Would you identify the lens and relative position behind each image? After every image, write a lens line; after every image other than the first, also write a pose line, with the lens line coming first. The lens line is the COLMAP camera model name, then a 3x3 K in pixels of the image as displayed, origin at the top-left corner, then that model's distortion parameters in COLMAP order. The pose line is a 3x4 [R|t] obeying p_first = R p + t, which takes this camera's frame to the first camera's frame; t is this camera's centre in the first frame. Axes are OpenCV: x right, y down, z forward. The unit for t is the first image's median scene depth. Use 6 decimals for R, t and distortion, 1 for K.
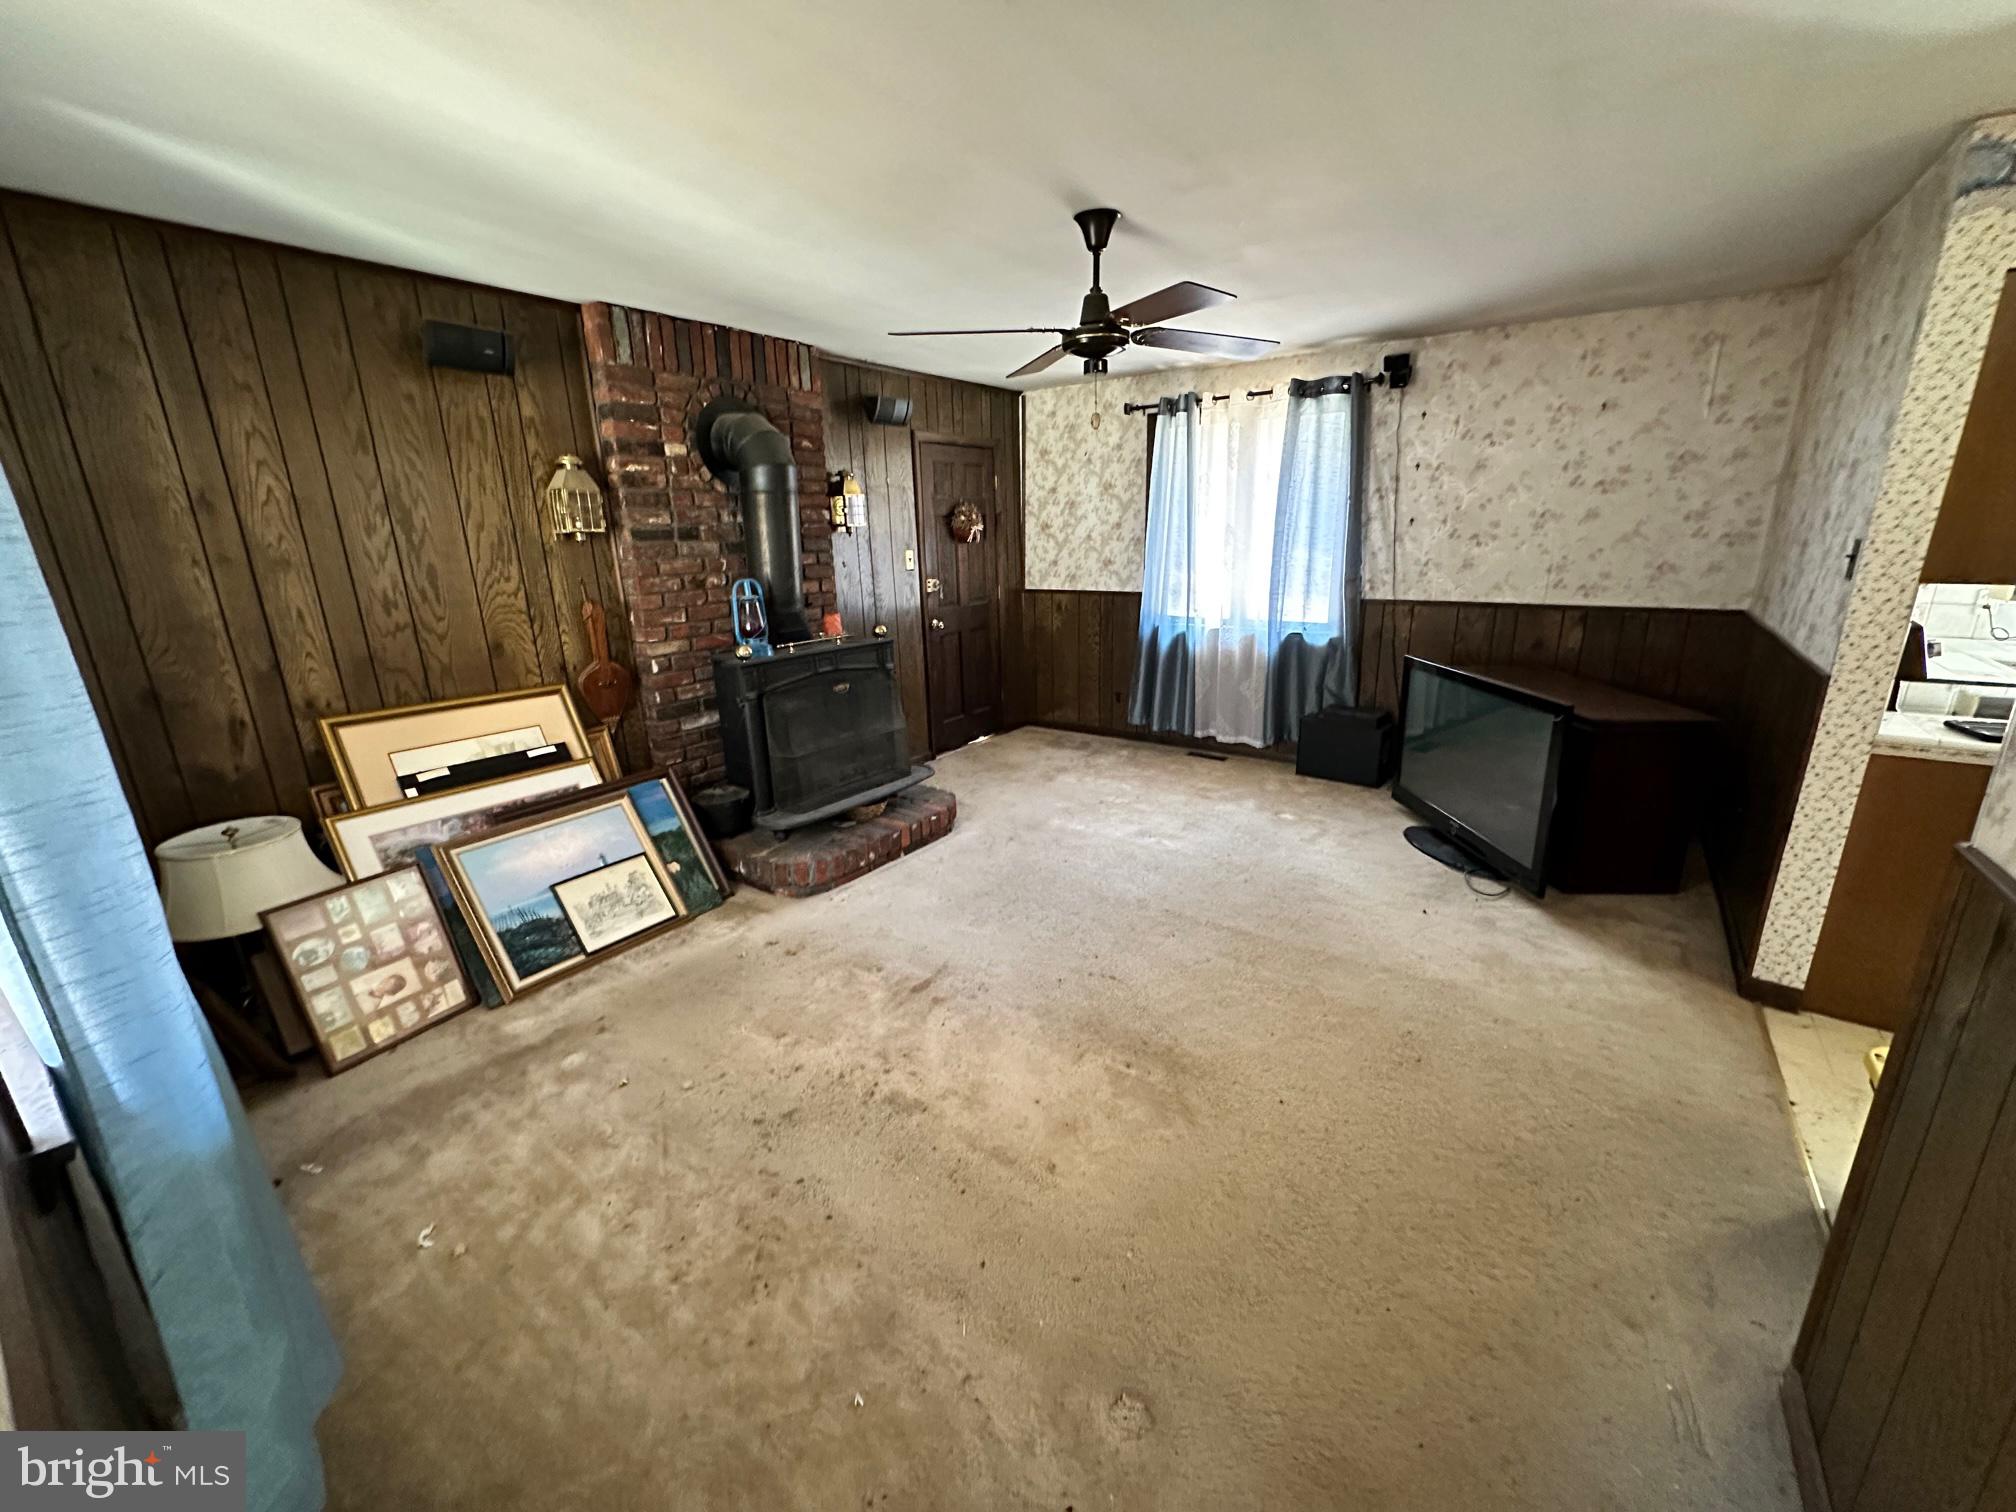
lens RADIAL K [[798.8, 0, 1008.0], [0, 798.8, 756.0], [0, 0, 1]] dist [-0.004729, -0.000323]
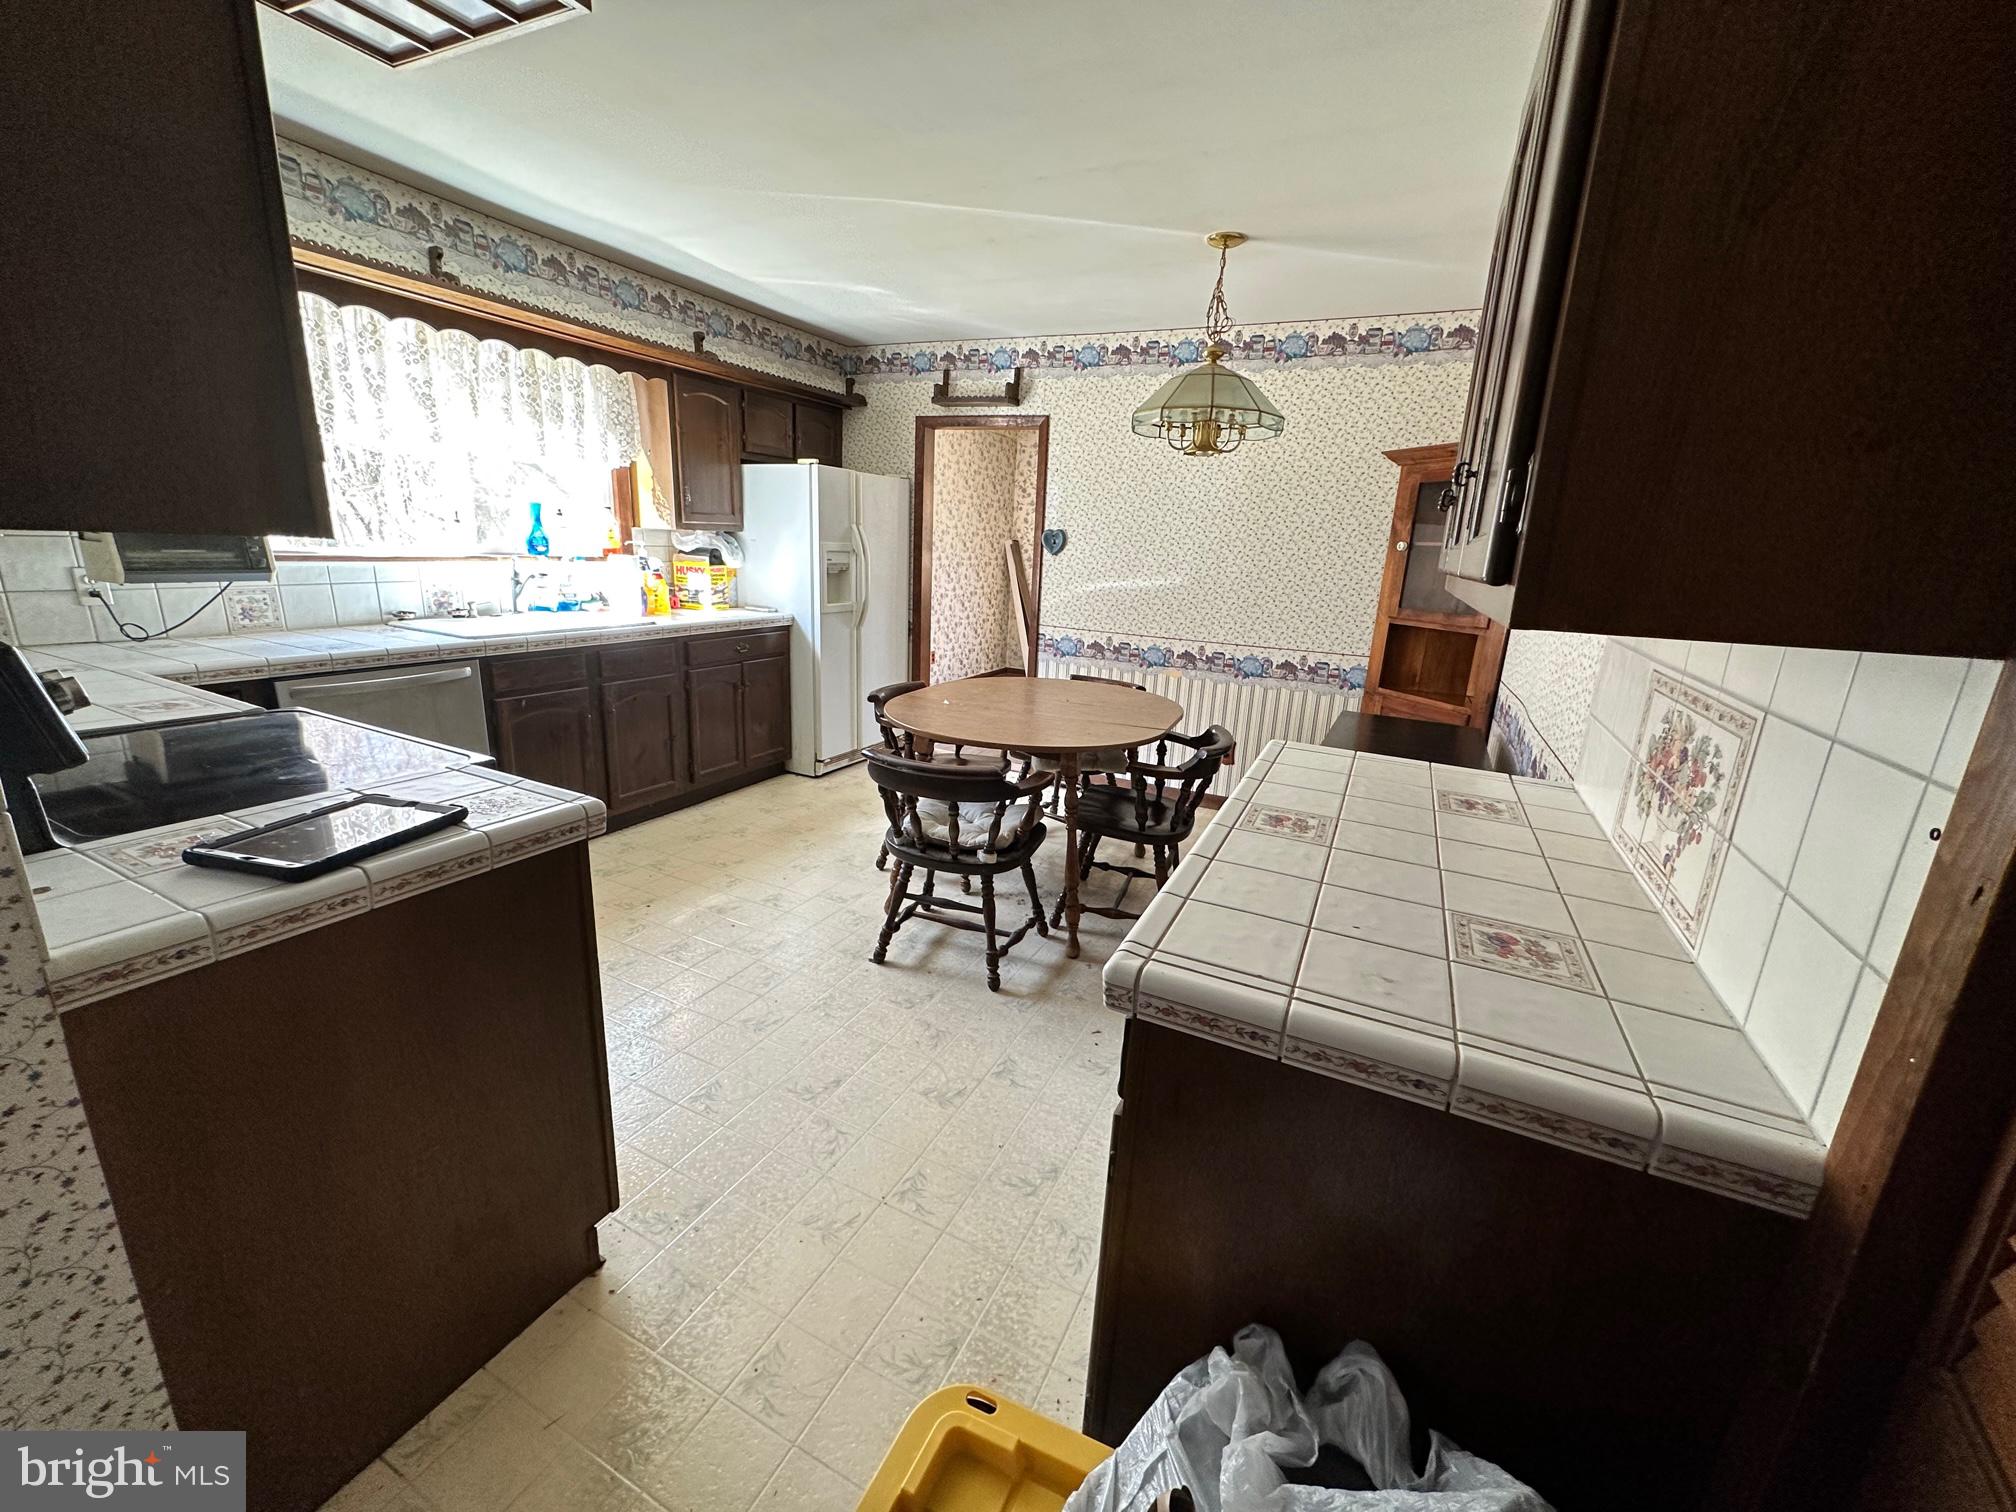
lens RADIAL K [[798.8, 0, 1008.0], [0, 798.8, 756.0], [0, 0, 1]] dist [-0.004729, -0.000323]
pose [[-0.169657, -0.238364, 0.956242, 0.693040], [0.226132, 0.935003, 0.273190, -0.111000], [-0.959208, 0.262586, -0.104729, 0.590461]]
